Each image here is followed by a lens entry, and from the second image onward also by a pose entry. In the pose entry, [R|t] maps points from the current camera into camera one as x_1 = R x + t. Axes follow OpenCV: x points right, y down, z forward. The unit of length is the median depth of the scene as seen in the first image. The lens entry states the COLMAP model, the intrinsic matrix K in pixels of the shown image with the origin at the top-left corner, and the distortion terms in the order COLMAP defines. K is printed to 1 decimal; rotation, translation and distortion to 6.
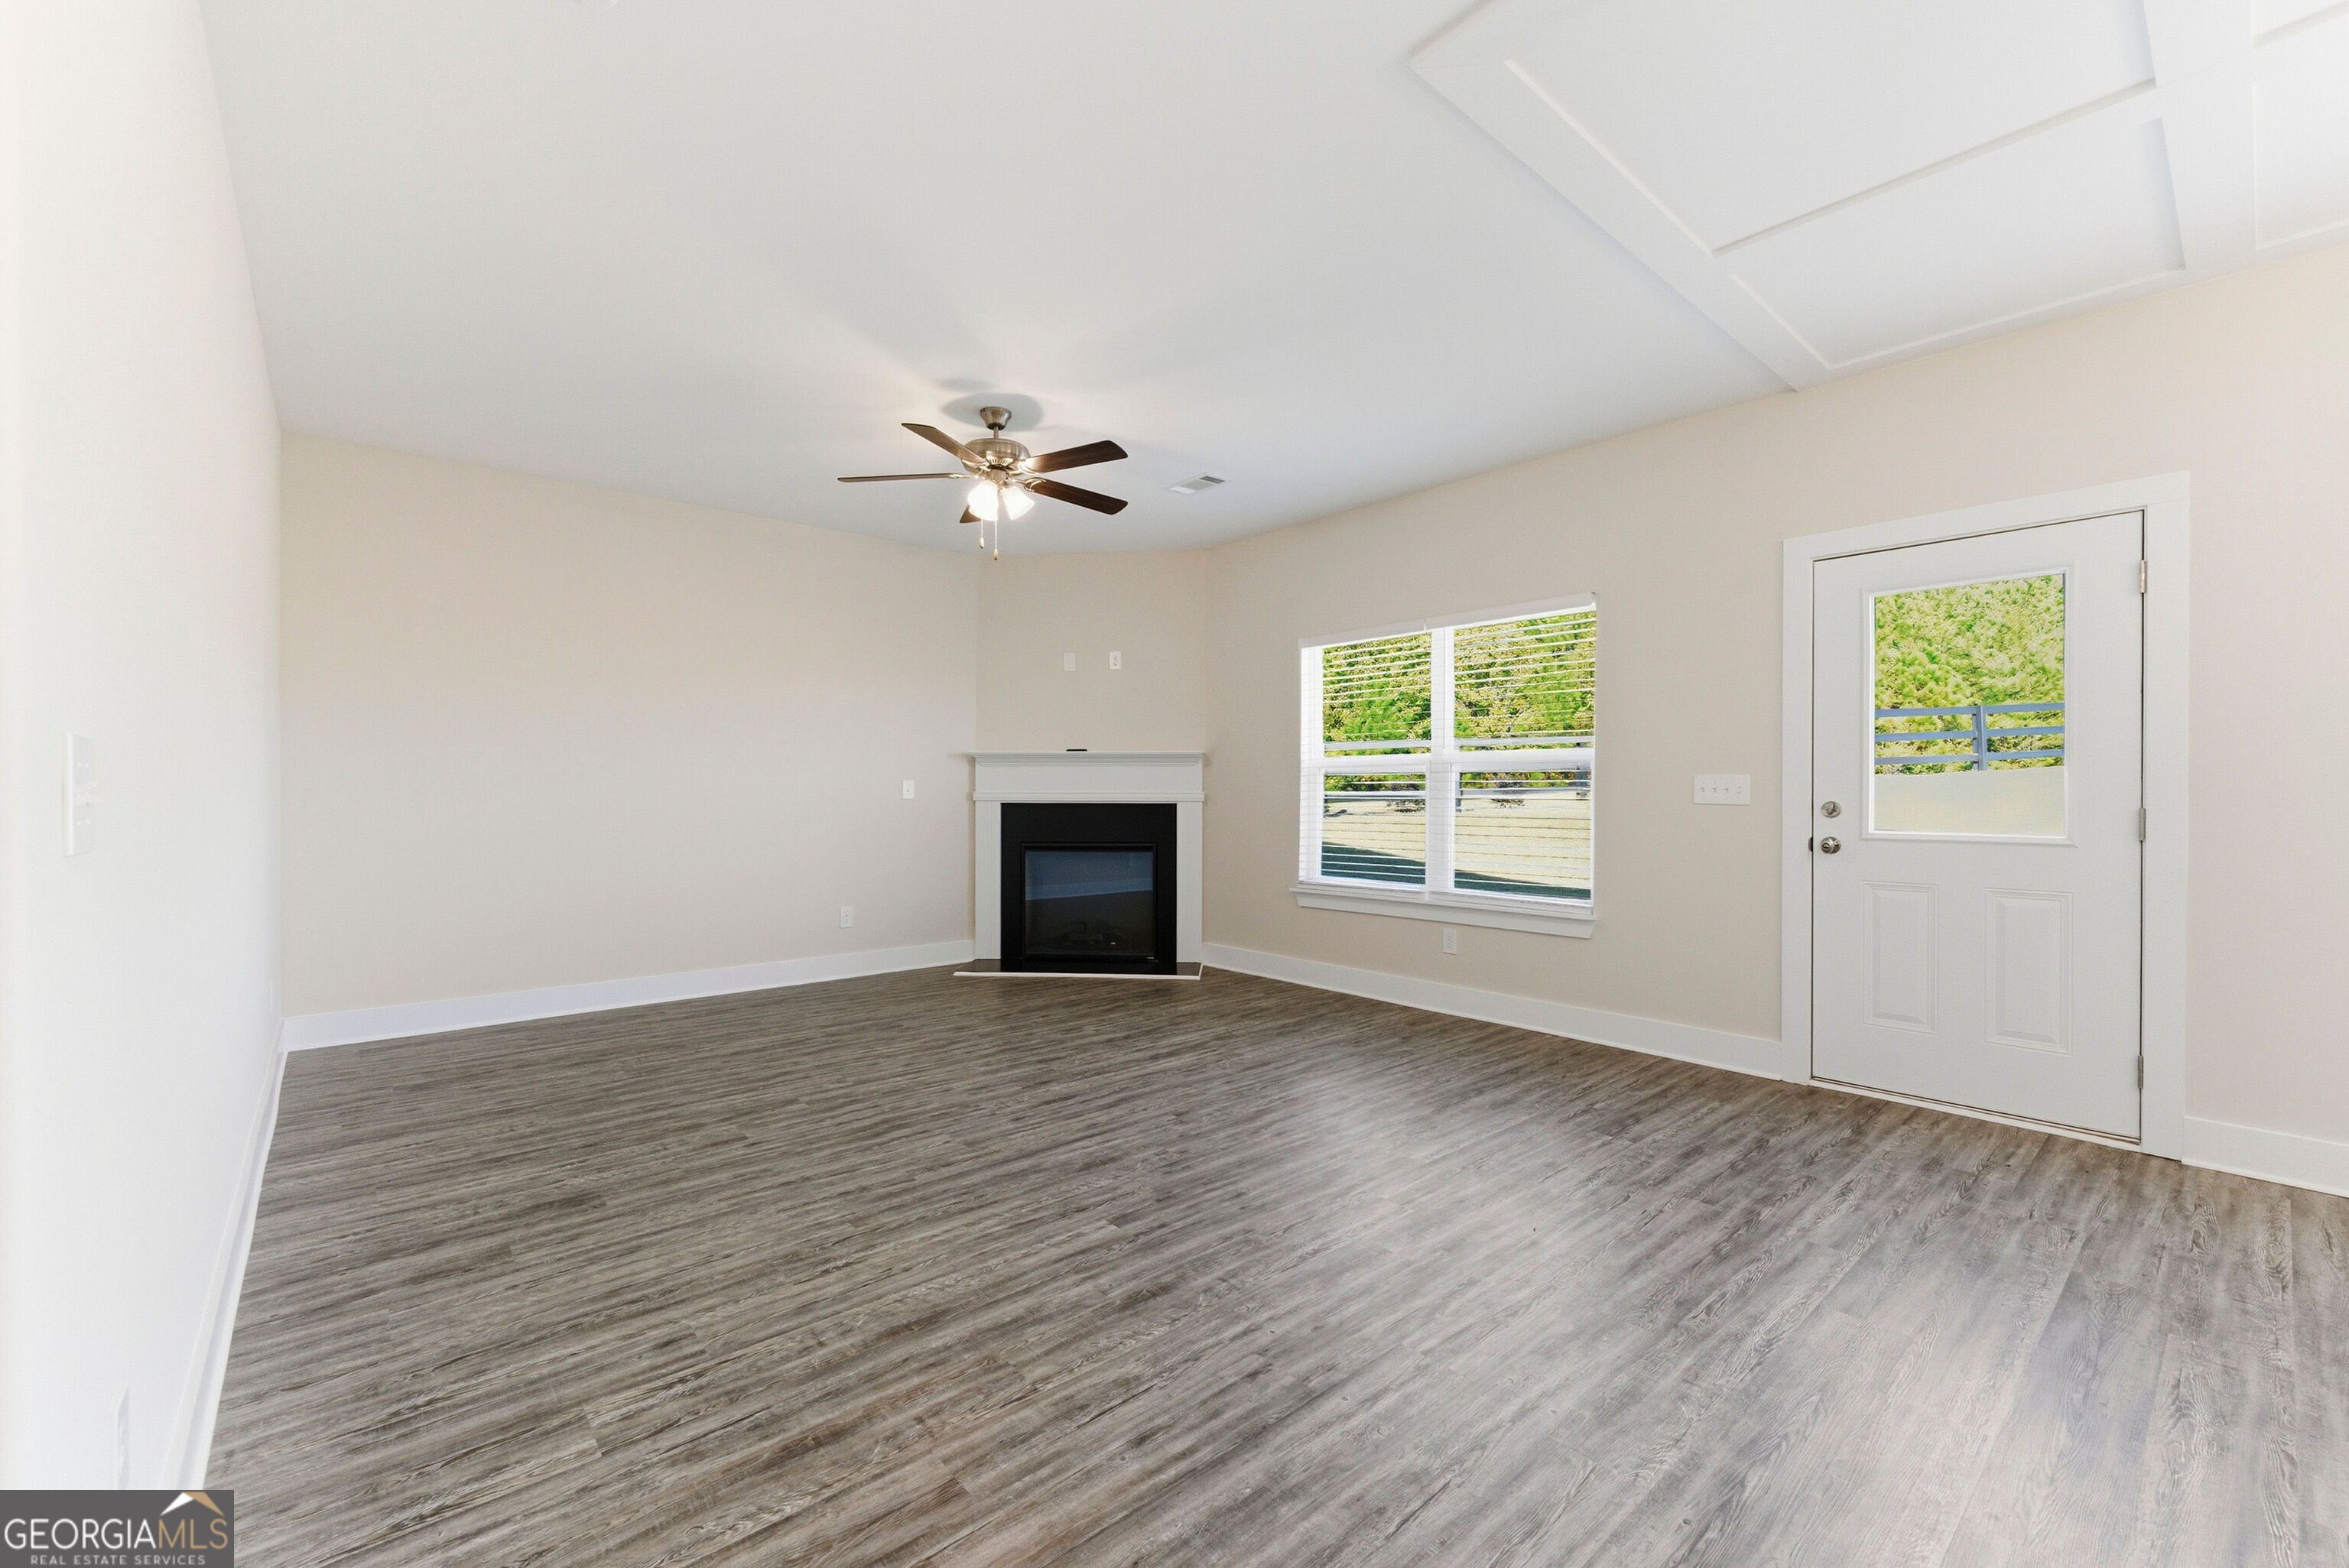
lens RADIAL K [[965.8, 0, 1175.5], [0, 965.8, 799.3], [0, 0, 1]] dist [-0.000298, 0.000069]
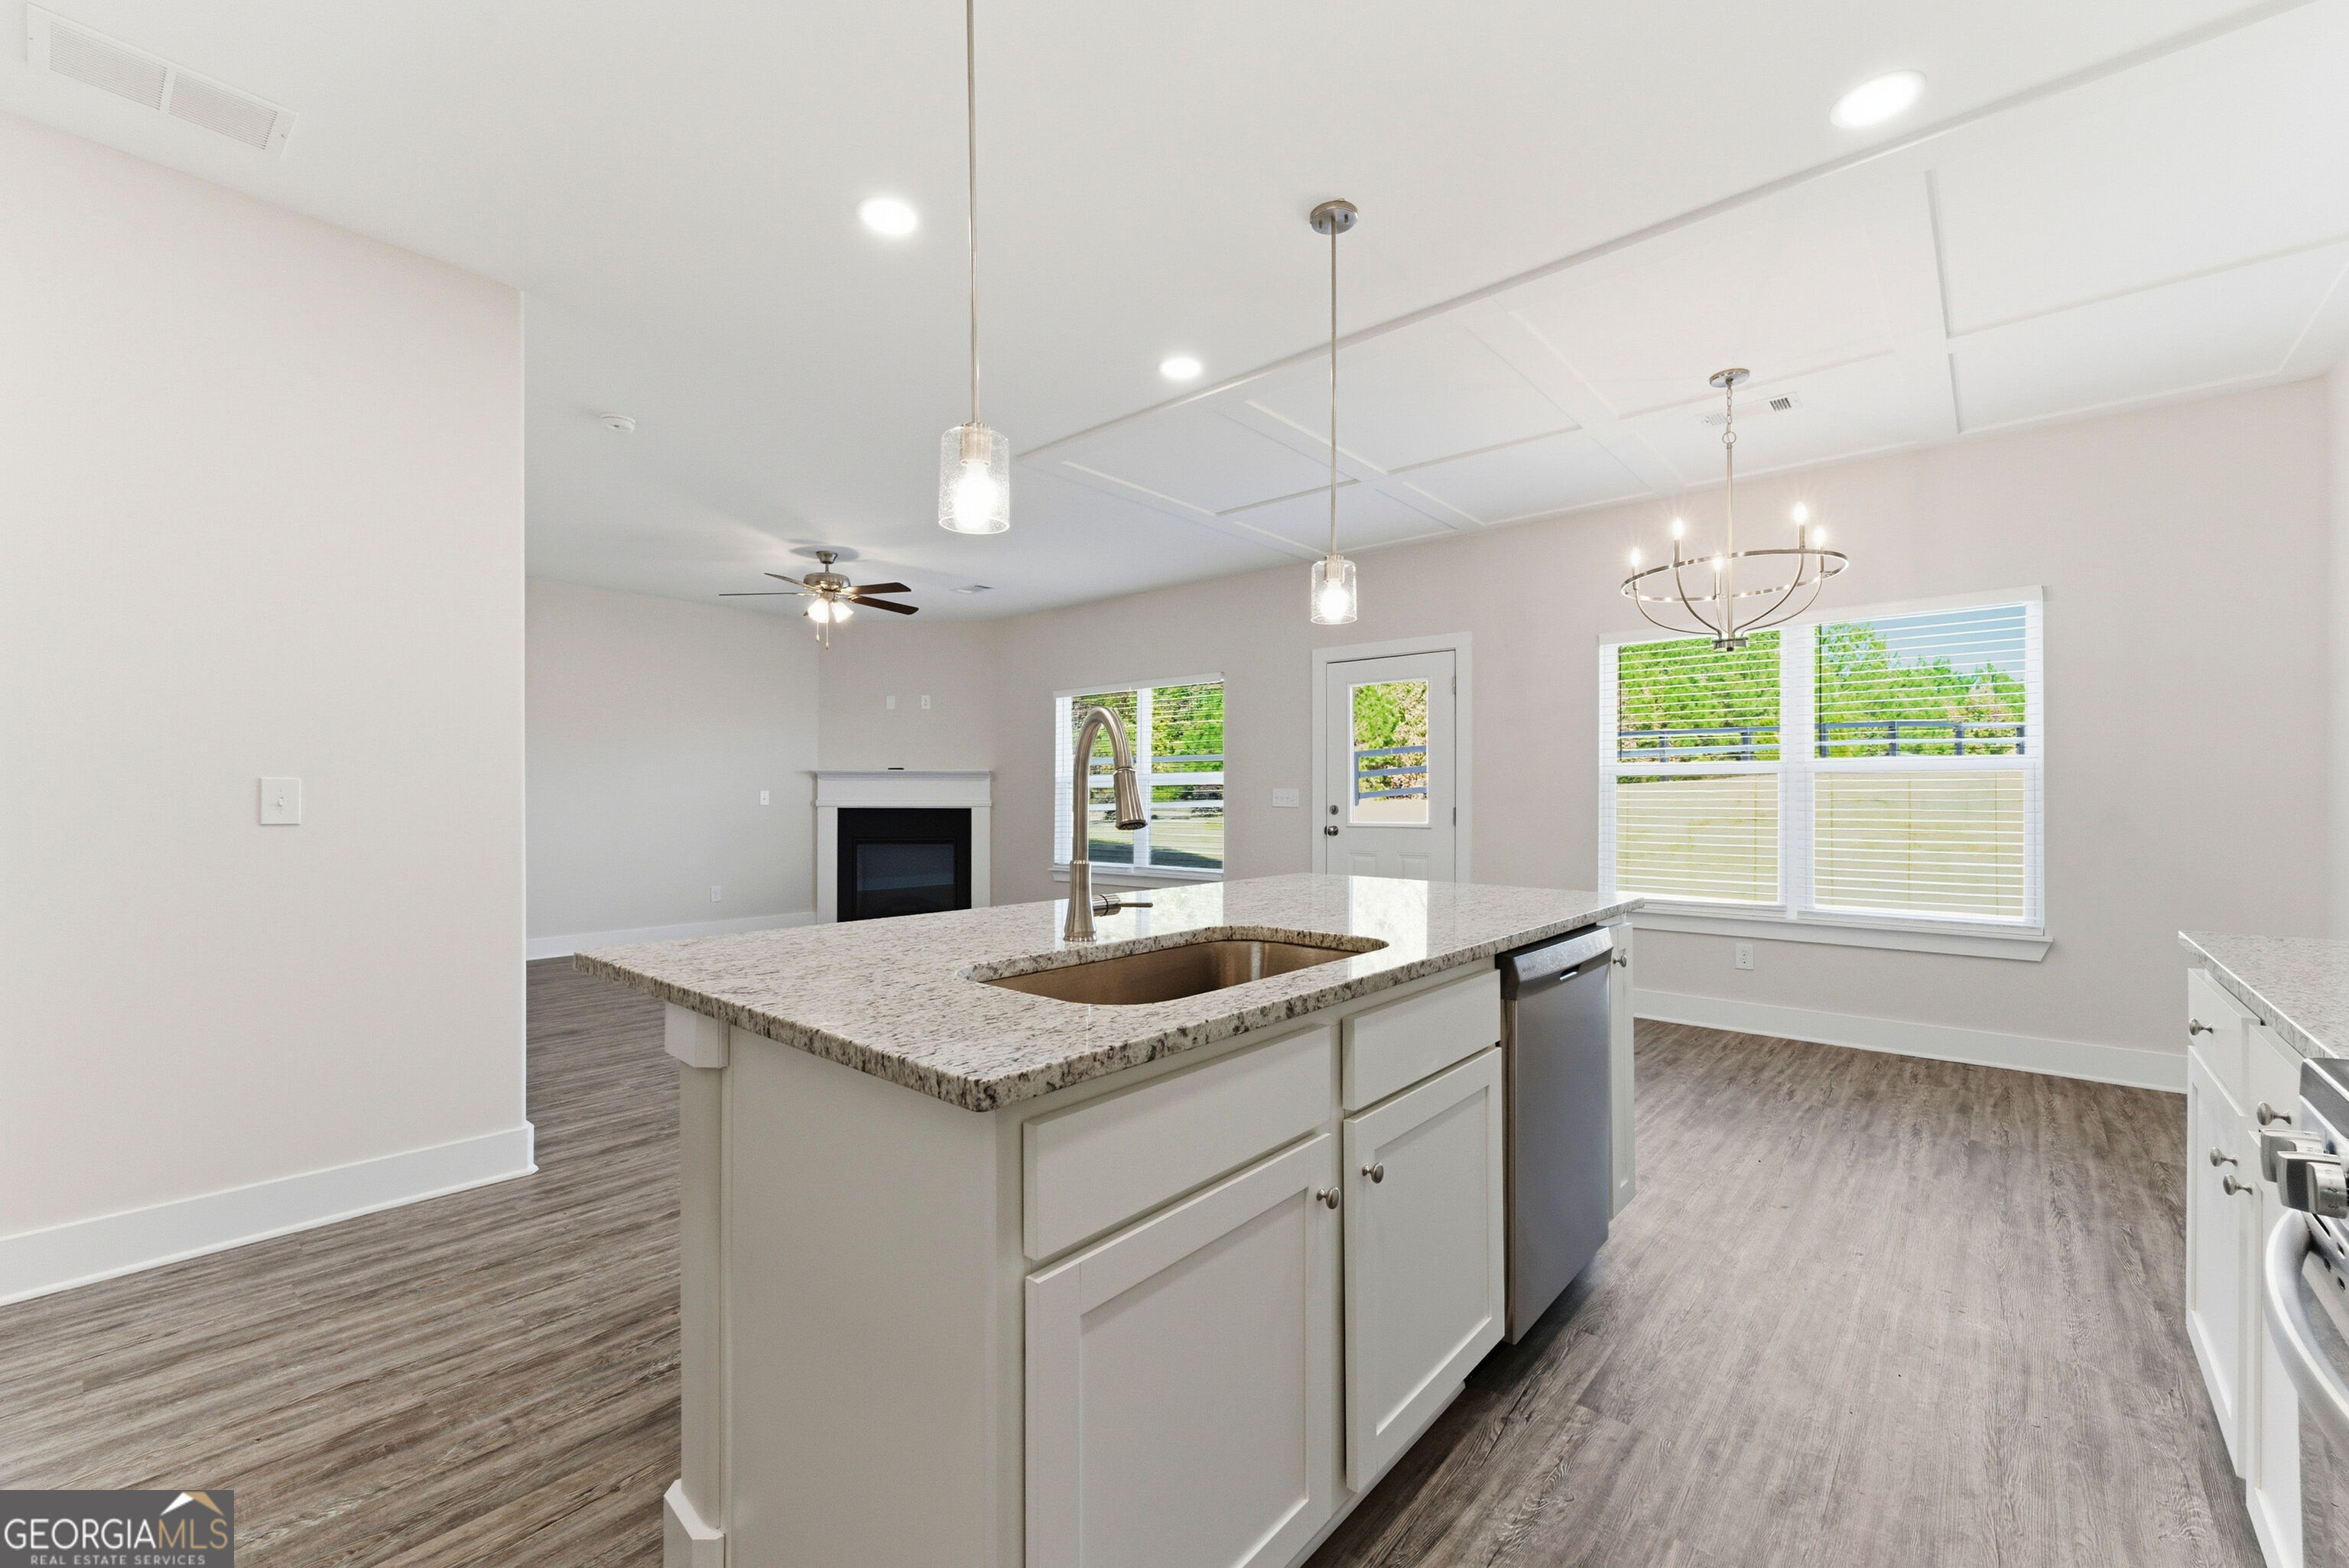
lens RADIAL K [[965.8, 0, 1175.5], [0, 965.8, 799.3], [0, 0, 1]] dist [-0.000298, 0.000069]
pose [[0.990132, -0.000364, 0.140137, 0.113559], [0.001506, 0.999967, -0.008044, 0.003712], [-0.140129, 0.008176, 0.990099, -0.461172]]
